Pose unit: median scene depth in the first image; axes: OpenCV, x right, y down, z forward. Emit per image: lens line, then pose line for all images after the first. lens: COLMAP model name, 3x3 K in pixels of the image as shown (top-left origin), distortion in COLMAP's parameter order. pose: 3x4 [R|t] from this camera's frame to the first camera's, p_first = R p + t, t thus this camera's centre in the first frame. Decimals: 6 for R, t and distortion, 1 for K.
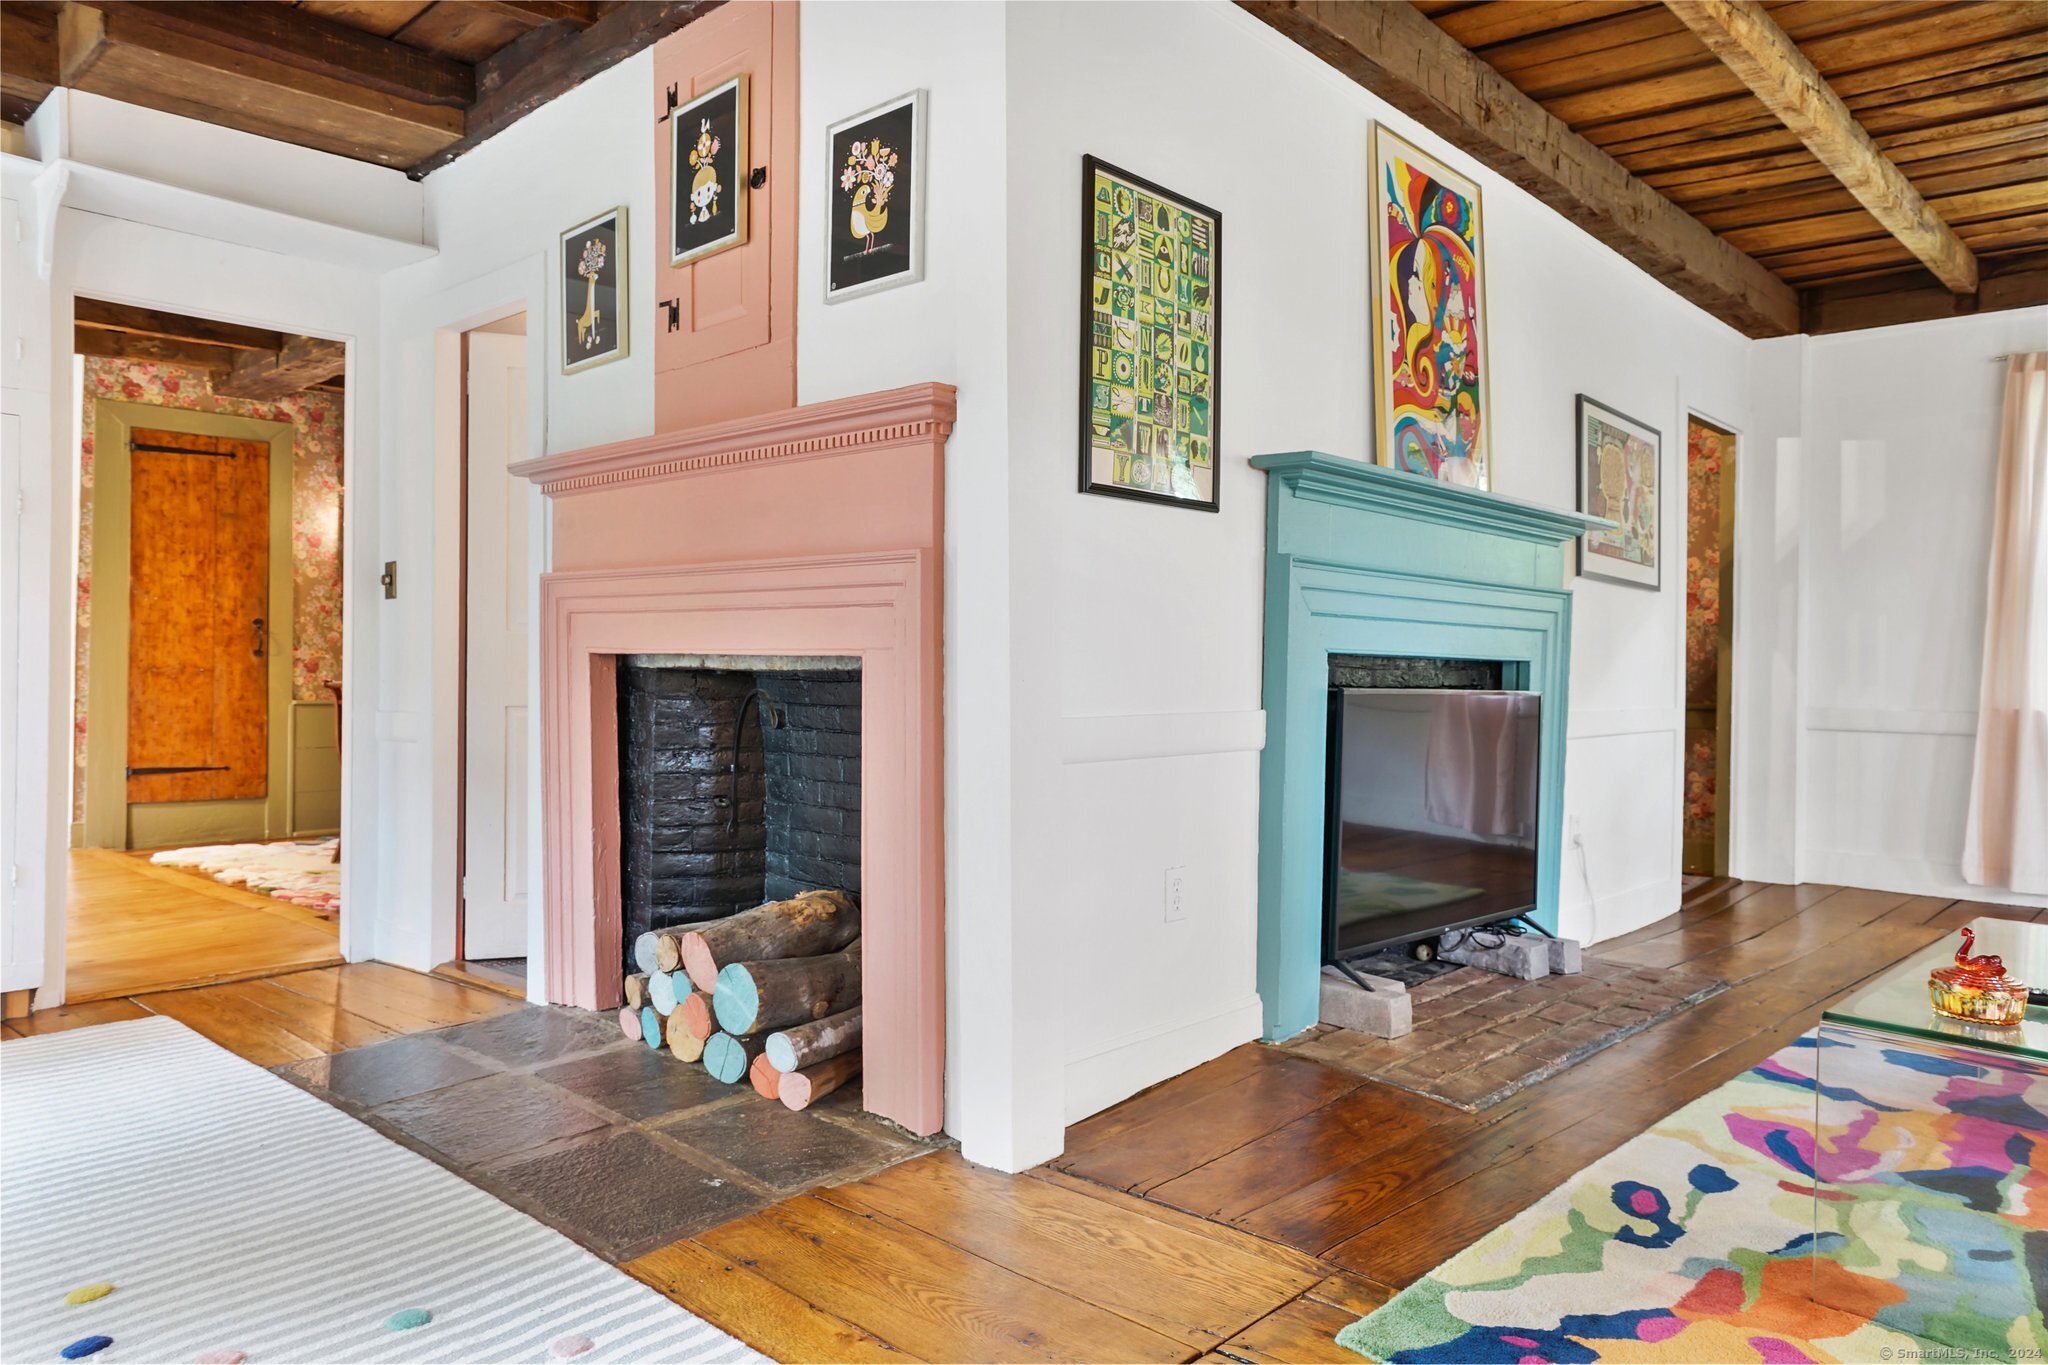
lens RADIAL K [[1372.1, 0, 1024.0], [0, 1372.1, 682.5], [0, 0, 1]] dist [-0.029945, 0.048380]
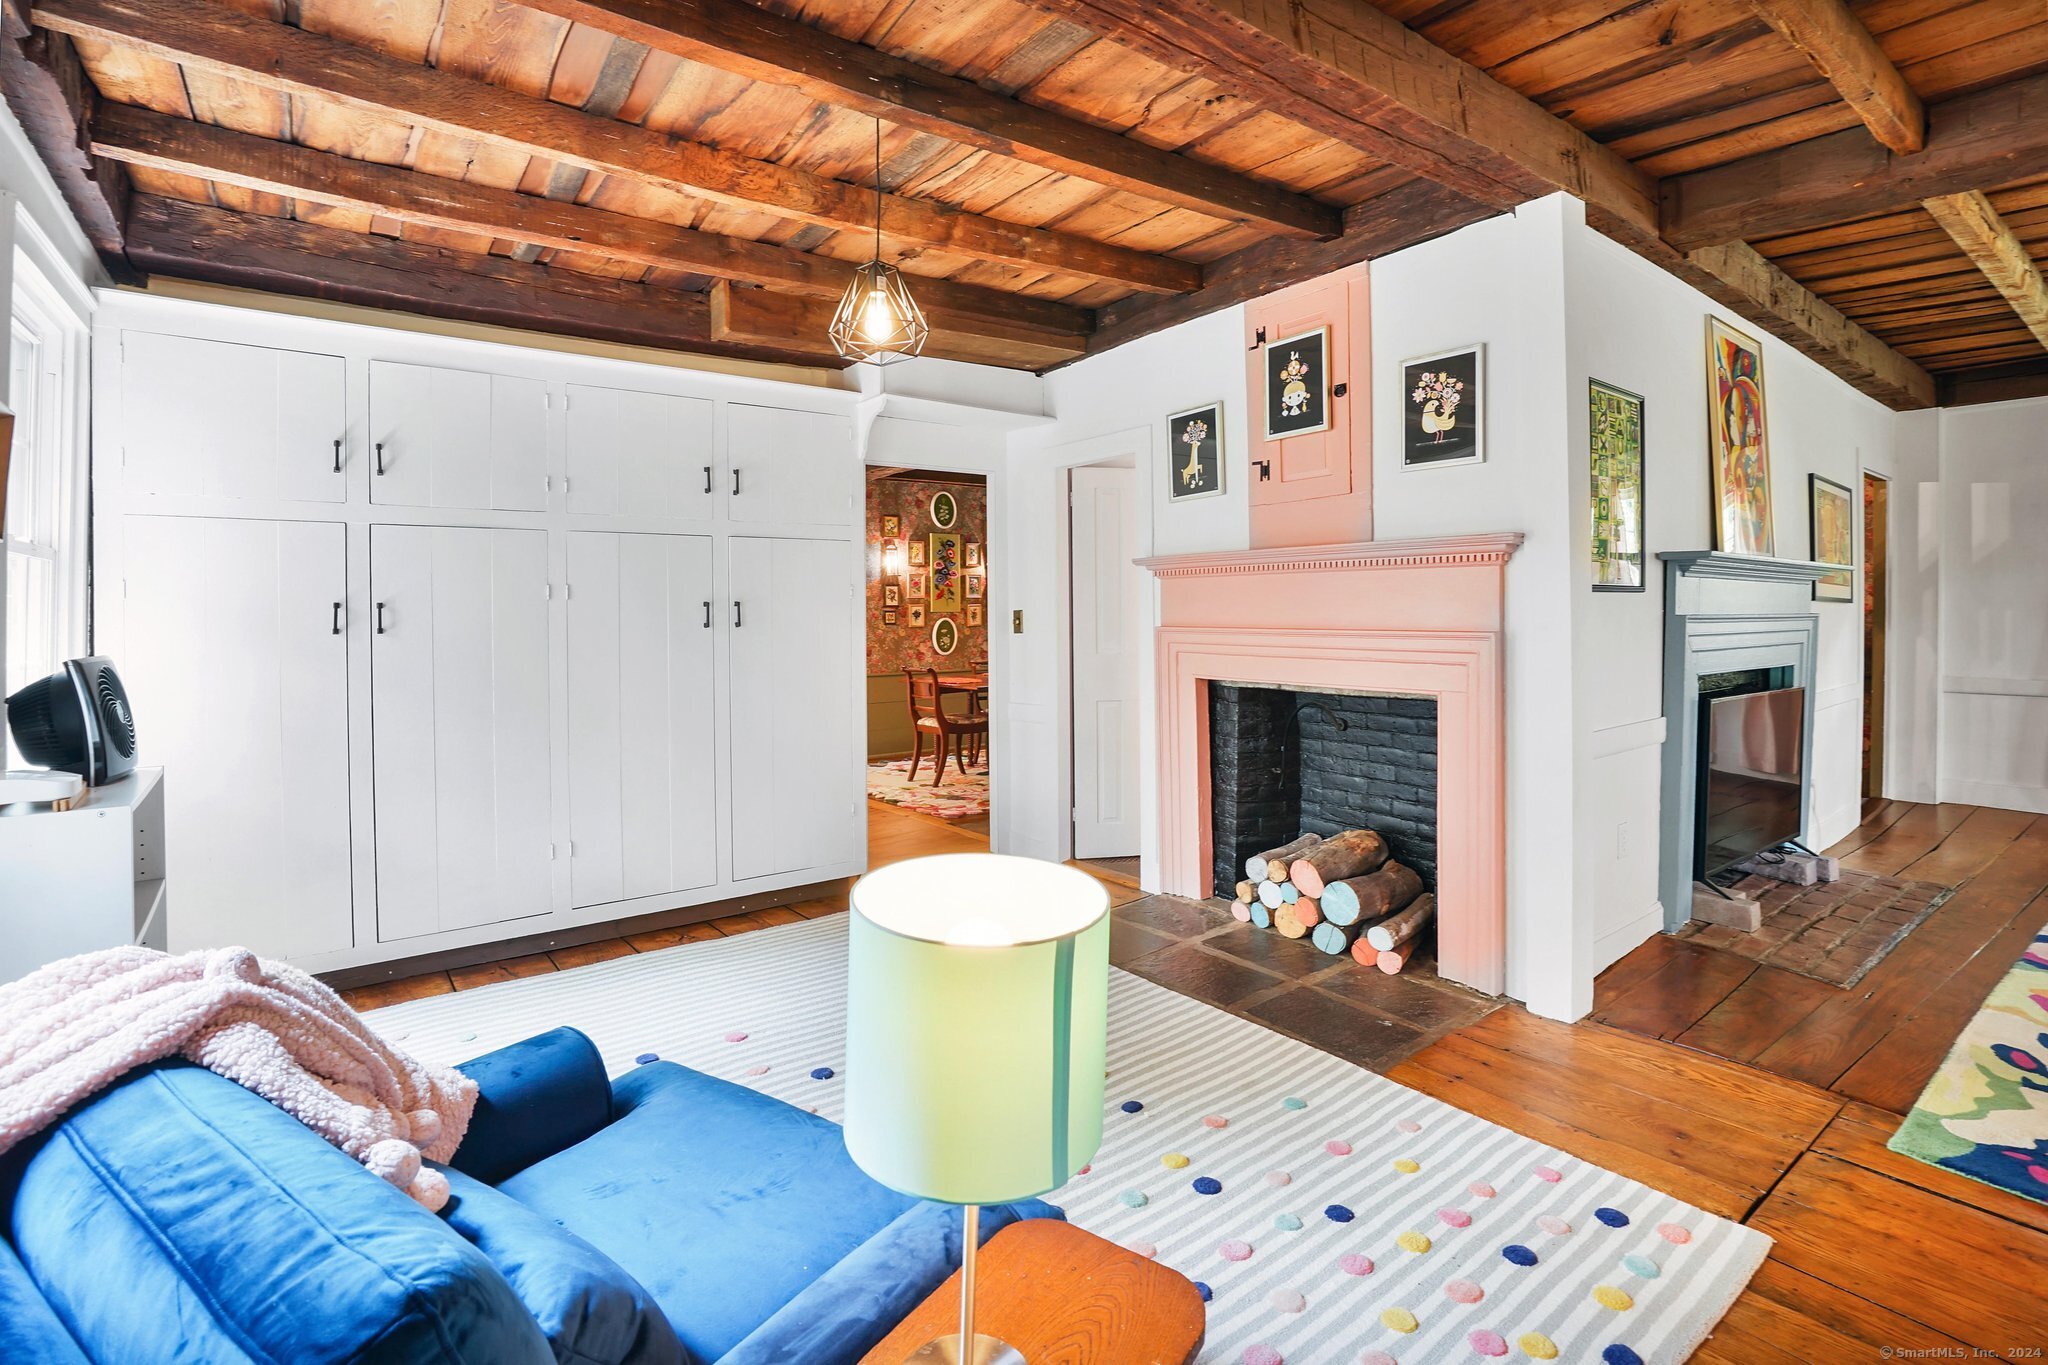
lens RADIAL K [[957.6, 0, 1021.1], [0, 957.6, 631.3], [0, 0, 1]] dist [-0.057900, 0.016335]
pose [[0.984246, -0.015322, -0.176141, -0.335740], [0.016985, 0.999824, 0.007936, -0.092982], [0.175989, -0.010802, 0.984333, -0.144645]]
